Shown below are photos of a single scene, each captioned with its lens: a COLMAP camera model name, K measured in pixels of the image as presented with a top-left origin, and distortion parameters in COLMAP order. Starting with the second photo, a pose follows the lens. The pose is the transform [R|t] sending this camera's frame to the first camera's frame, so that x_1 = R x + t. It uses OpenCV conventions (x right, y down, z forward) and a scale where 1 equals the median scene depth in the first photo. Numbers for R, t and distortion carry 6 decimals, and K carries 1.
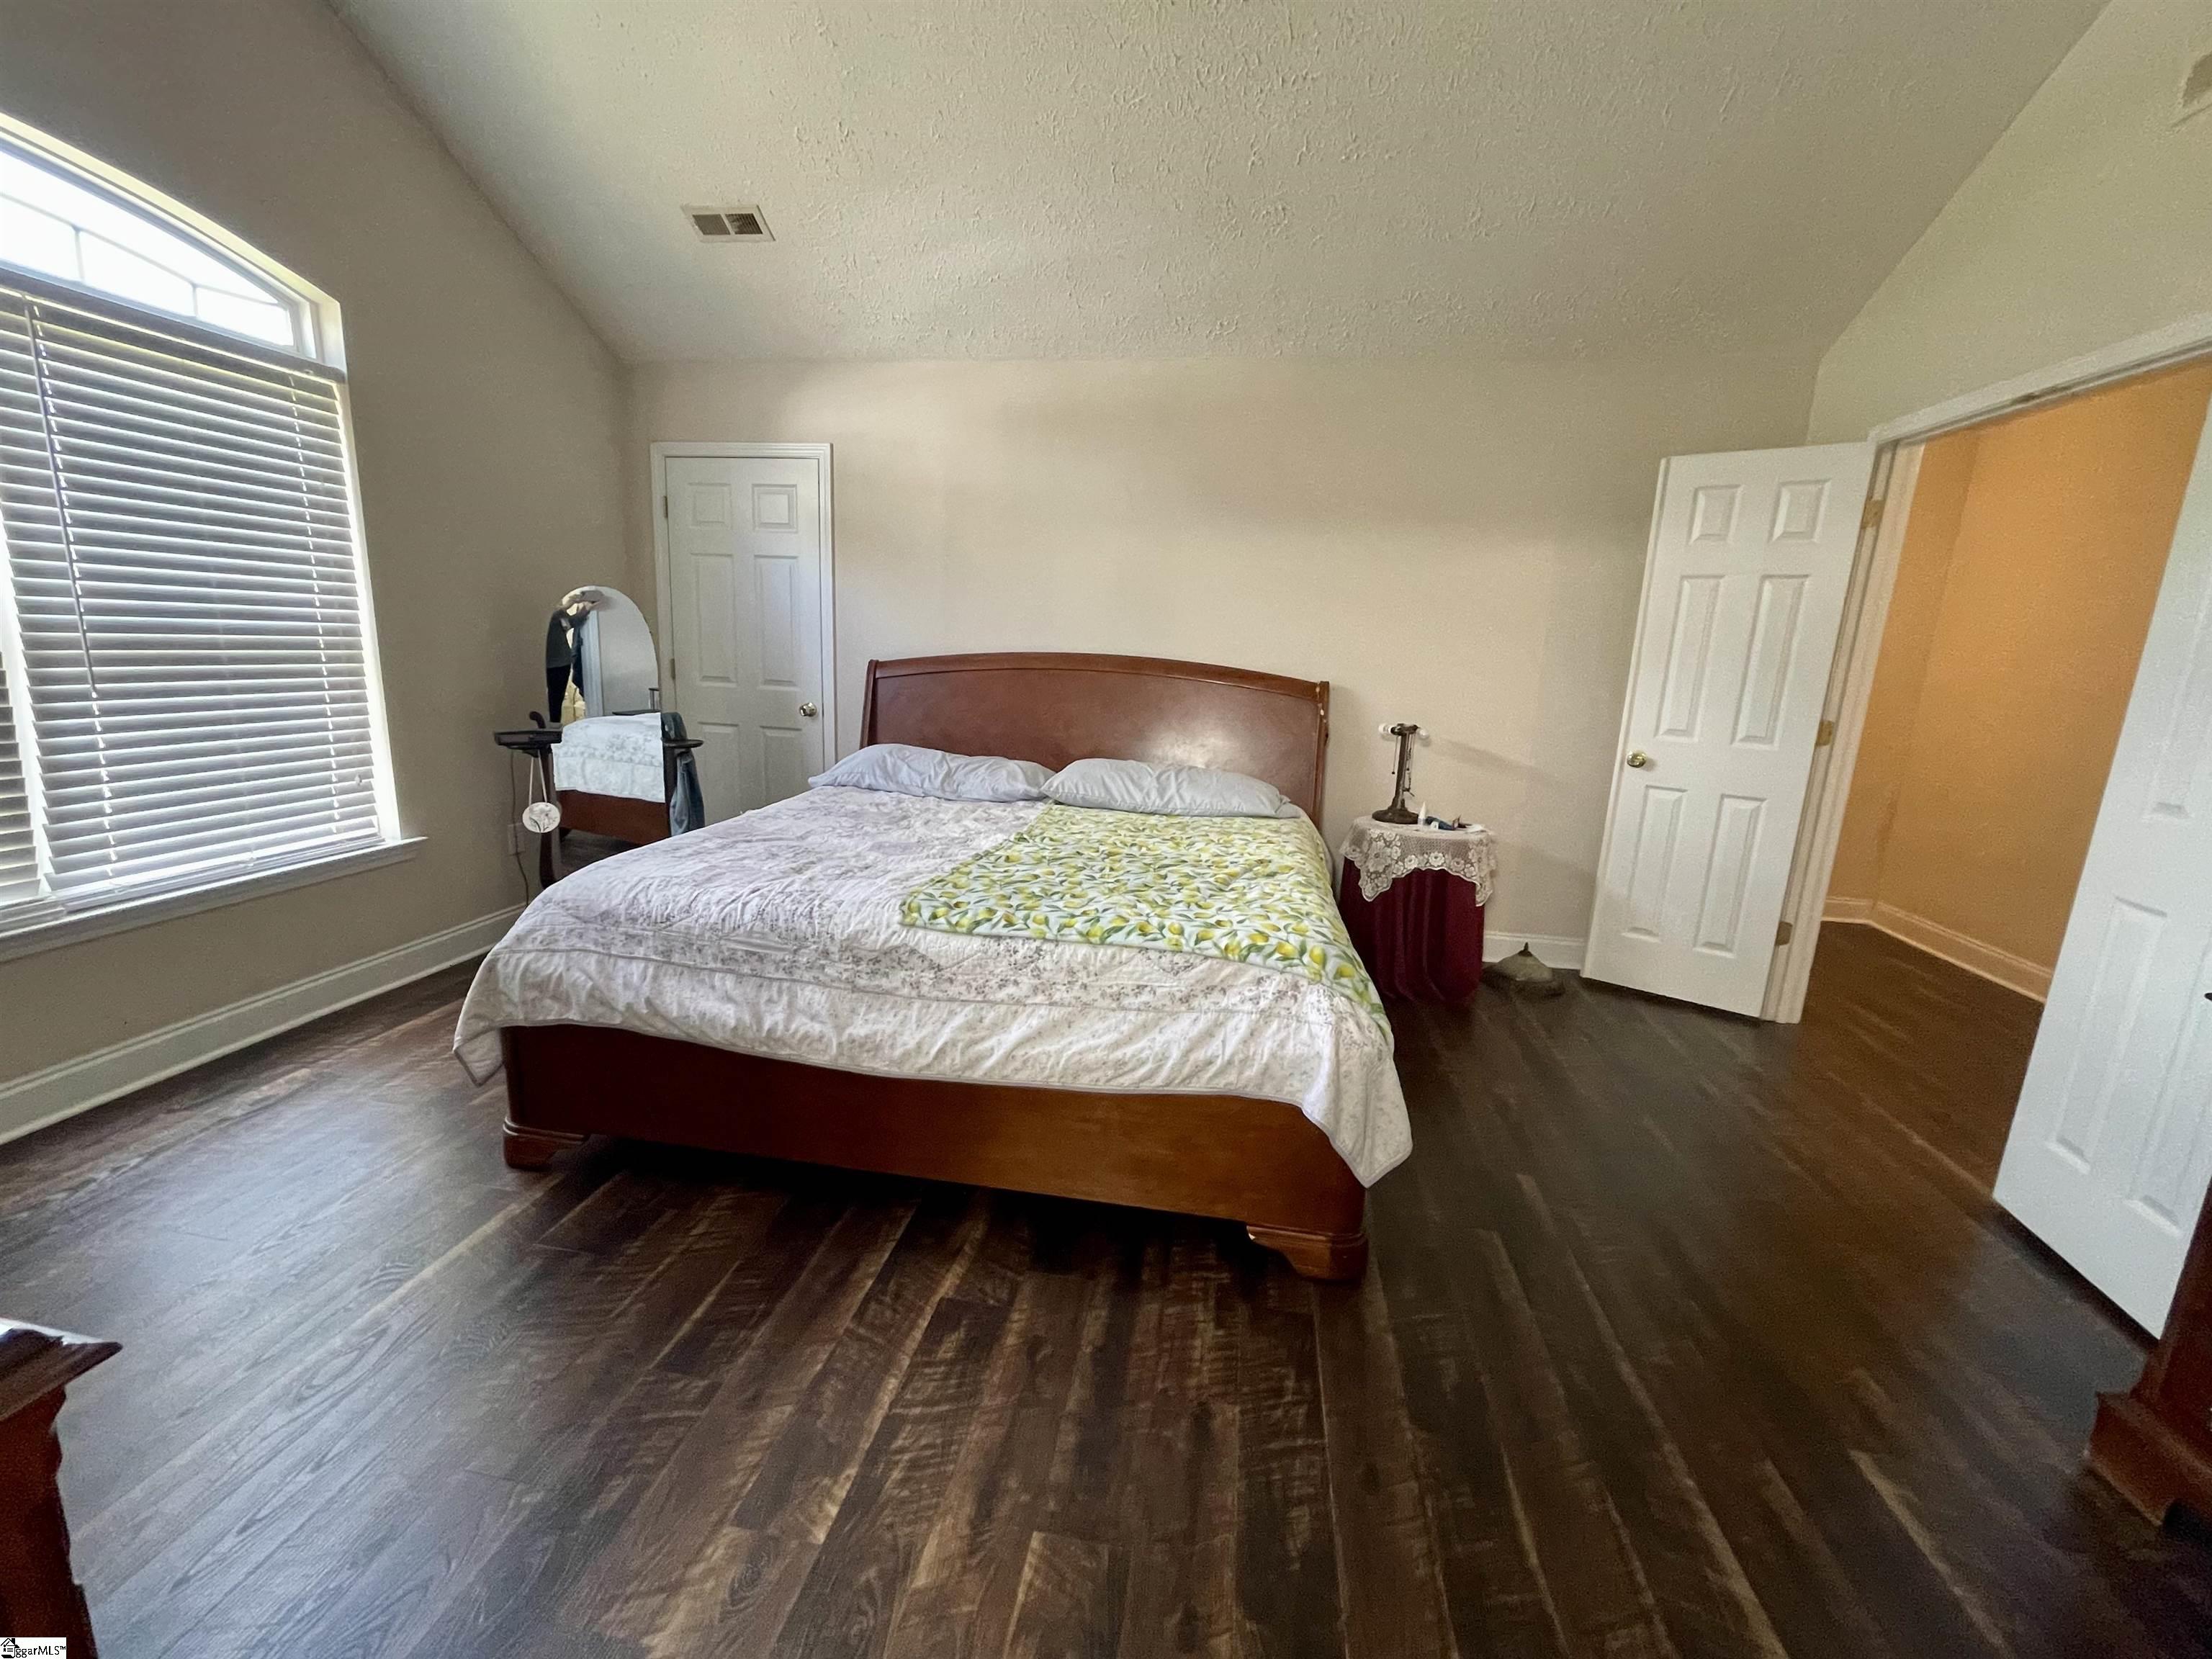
lens RADIAL K [[935.4, 0, 1099.3], [0, 935.4, 833.7], [0, 0, 1]] dist [-0.000572, 0.000262]
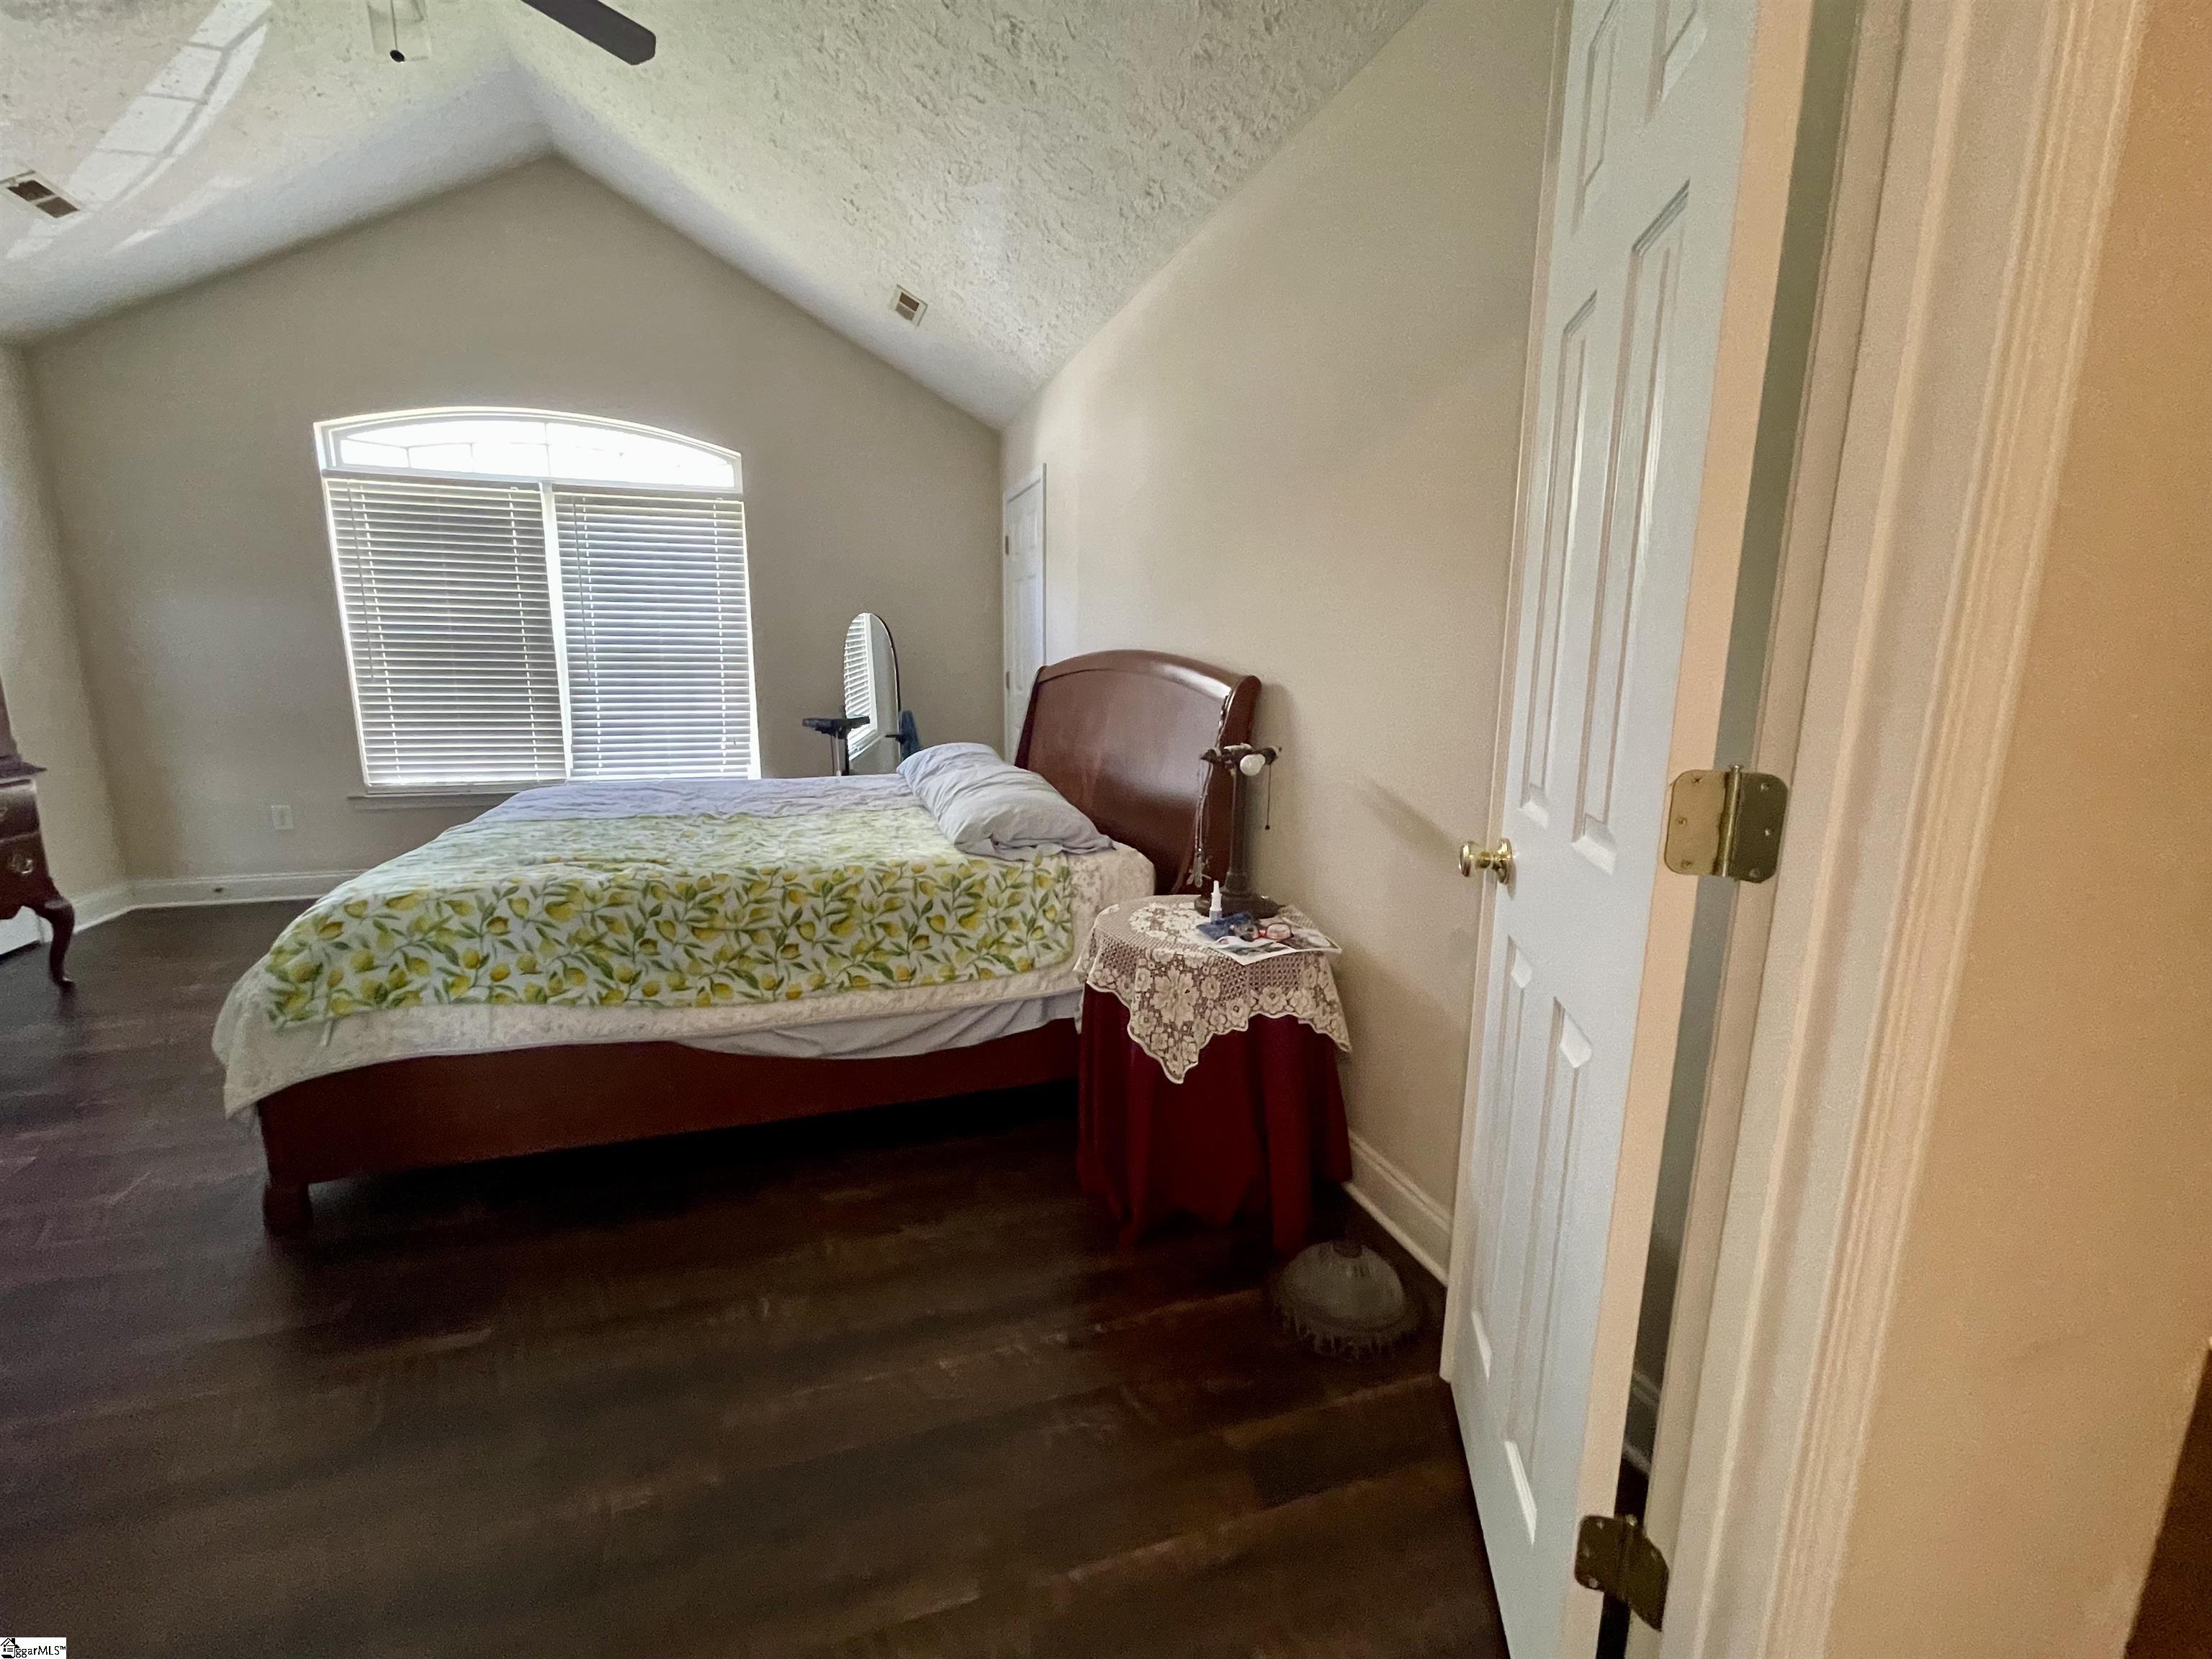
lens RADIAL K [[935.4, 0, 1099.3], [0, 935.4, 833.7], [0, 0, 1]] dist [-0.000572, 0.000262]
pose [[0.464557, 0.129749, -0.875986, 1.039002], [-0.168848, 0.984038, 0.056209, -0.106268], [0.869297, 0.121796, 0.479049, 0.853601]]
